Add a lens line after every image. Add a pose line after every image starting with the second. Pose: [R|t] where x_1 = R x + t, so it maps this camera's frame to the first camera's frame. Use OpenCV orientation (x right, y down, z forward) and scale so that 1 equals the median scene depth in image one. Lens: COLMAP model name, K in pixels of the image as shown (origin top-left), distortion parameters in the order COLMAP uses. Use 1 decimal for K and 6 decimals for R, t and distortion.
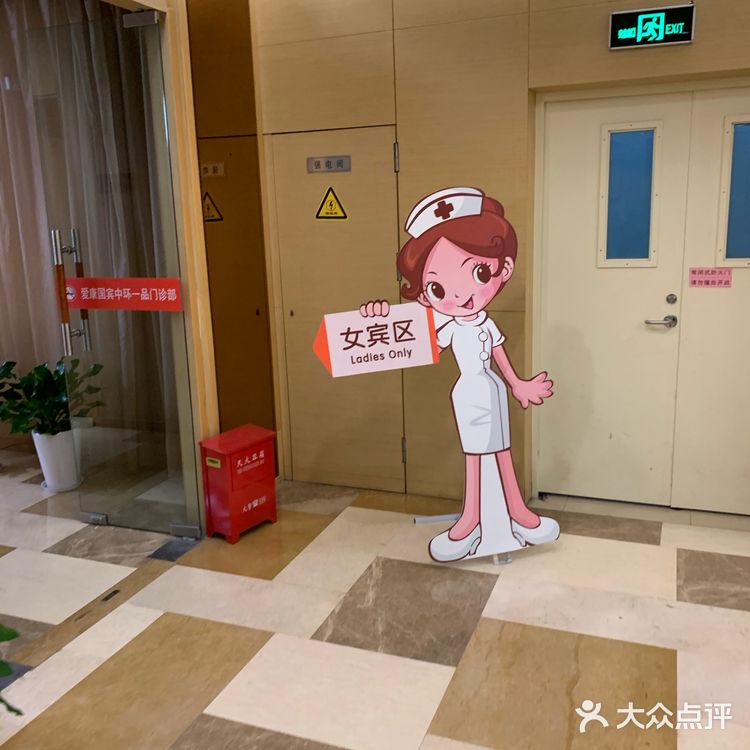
lens RADIAL K [[771.9, 0, 373.9], [0, 771.9, 373.1], [0, 0, 1]] dist [0.016406, 0.000000]
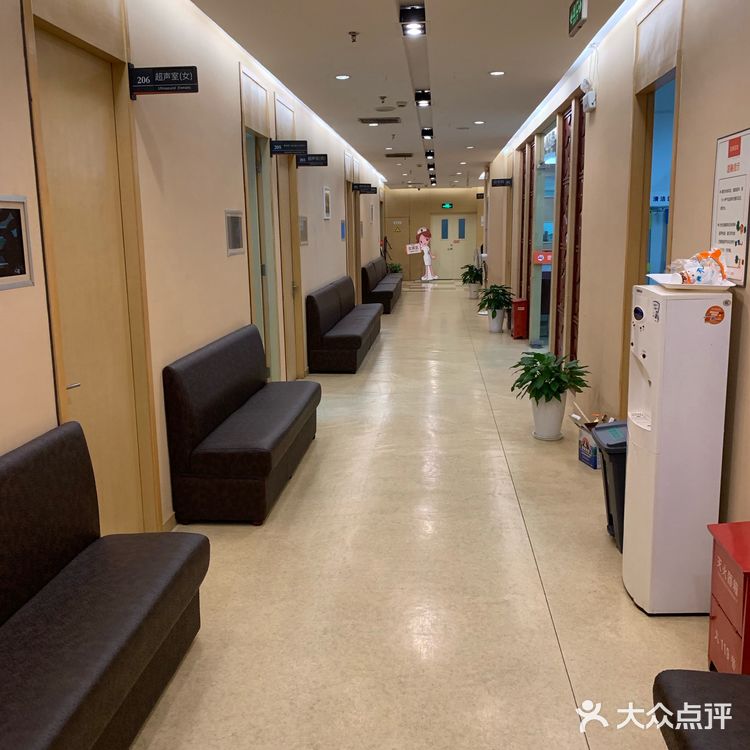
lens RADIAL K [[771.9, 0, 375.7], [0, 771.9, 375.9], [0, 0, 1]] dist [0.016406, 0.000000]
pose [[0.956571, -0.042894, 0.288327, -2.383669], [0.055367, 0.997844, -0.035240, 1.330053], [-0.286194, 0.049673, 0.956883, -5.530587]]
